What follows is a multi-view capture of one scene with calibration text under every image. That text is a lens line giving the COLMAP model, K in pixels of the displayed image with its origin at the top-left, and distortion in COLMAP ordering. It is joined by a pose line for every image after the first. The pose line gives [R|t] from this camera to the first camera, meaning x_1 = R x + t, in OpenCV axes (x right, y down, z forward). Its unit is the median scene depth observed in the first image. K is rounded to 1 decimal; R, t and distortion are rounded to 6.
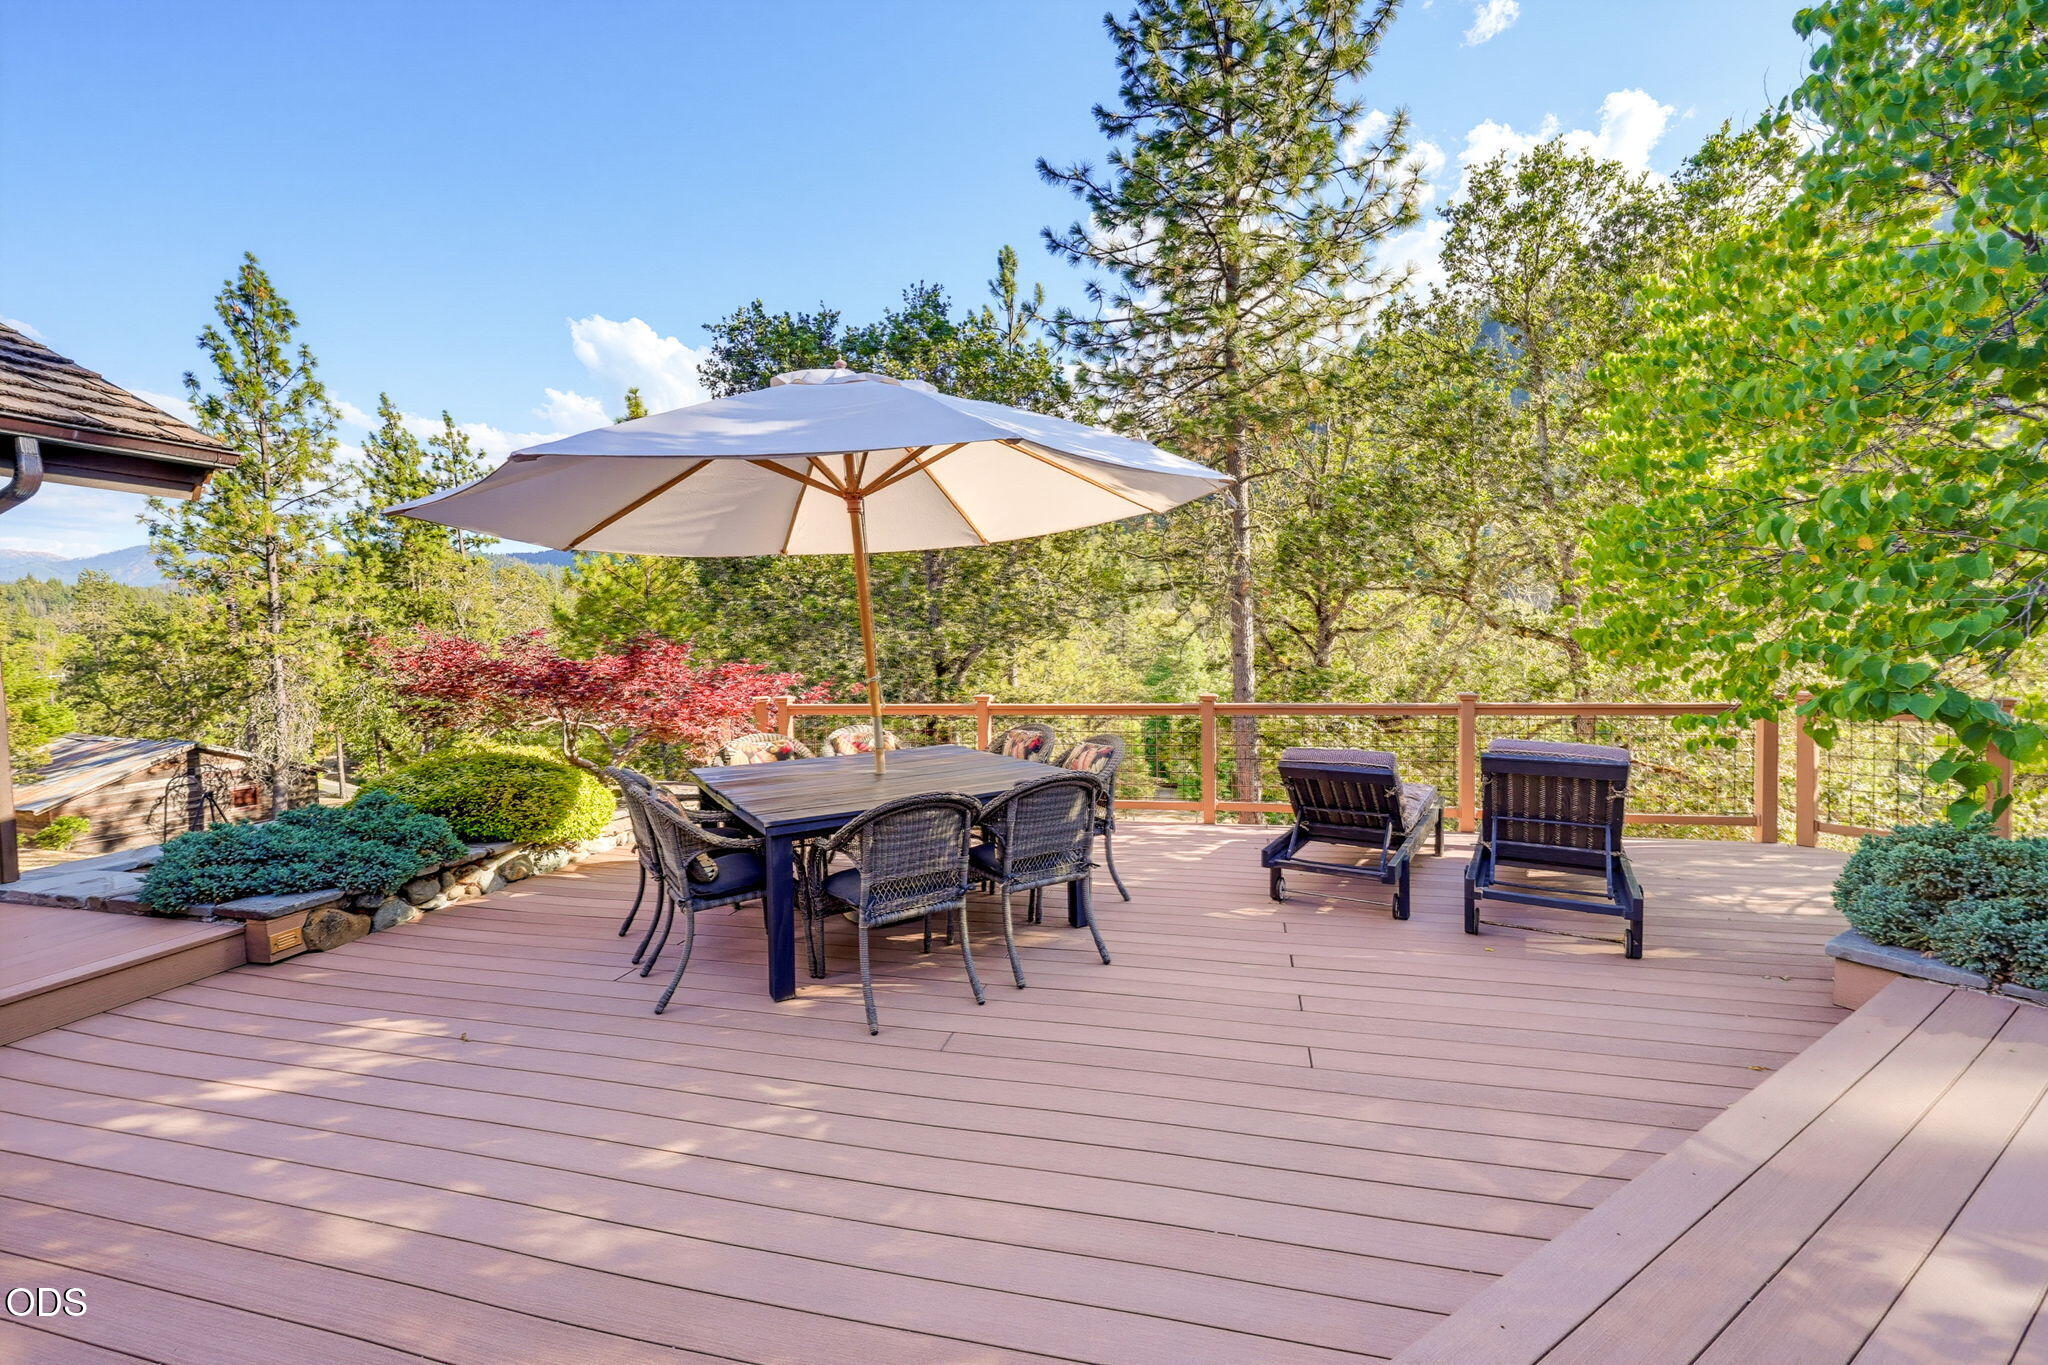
lens RADIAL K [[825.8, 0, 1037.7], [0, 825.8, 678.1], [0, 0, 1]] dist [0.000123, 0.000088]
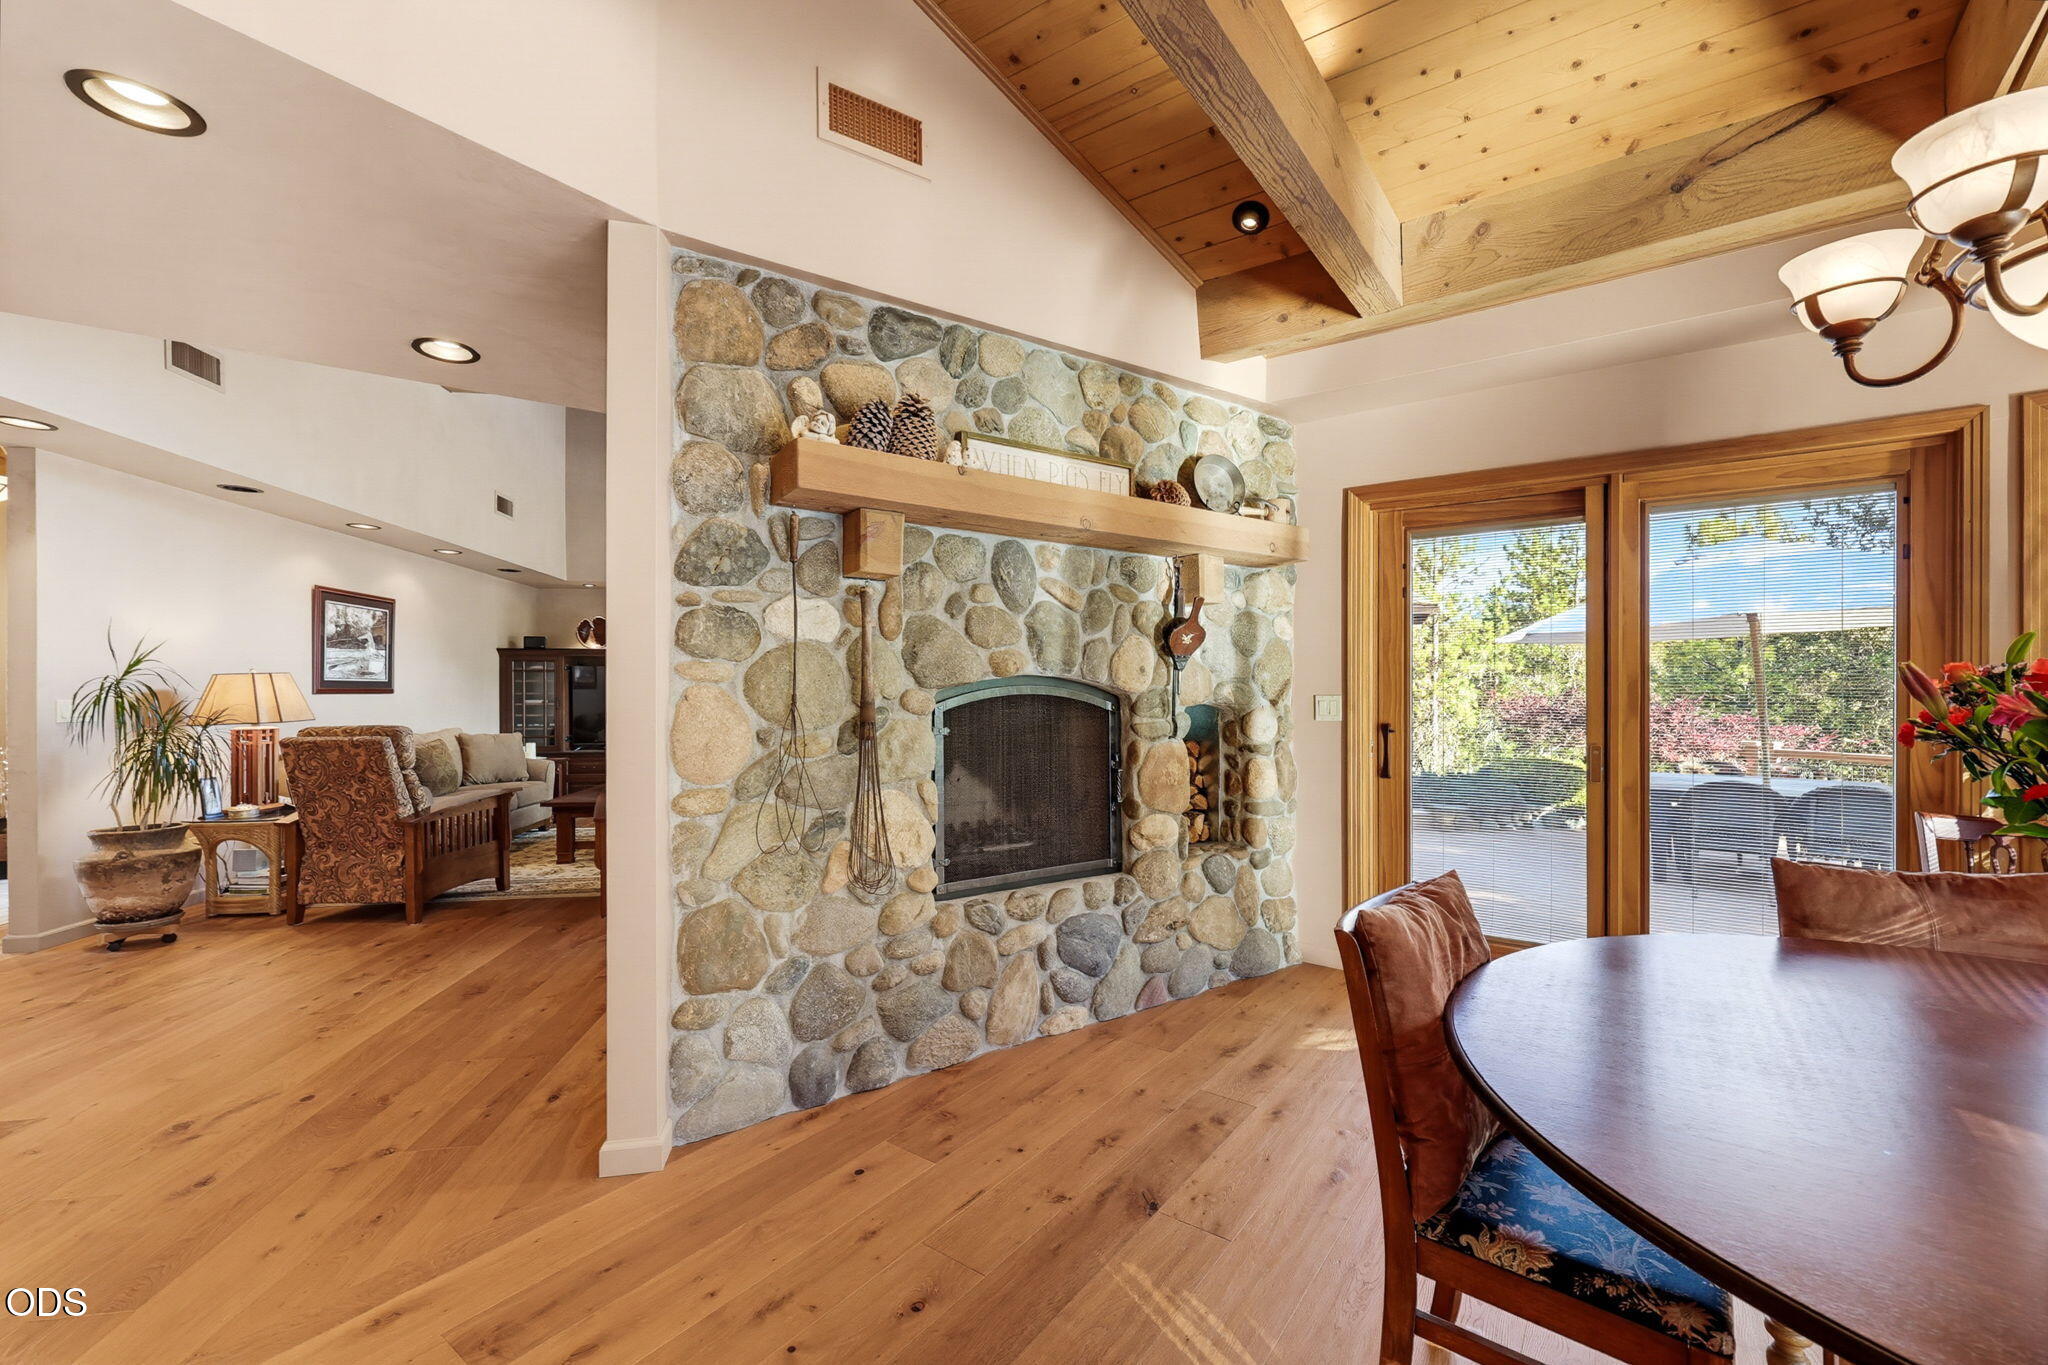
lens RADIAL K [[825.8, 0, 1037.7], [0, 825.8, 678.1], [0, 0, 1]] dist [0.000123, 0.000088]
pose [[0.372464, 0.006134, -0.928026, 0.095733], [-0.058936, 0.998116, -0.017057, 0.002407], [0.926173, 0.061047, 0.372124, -0.112594]]
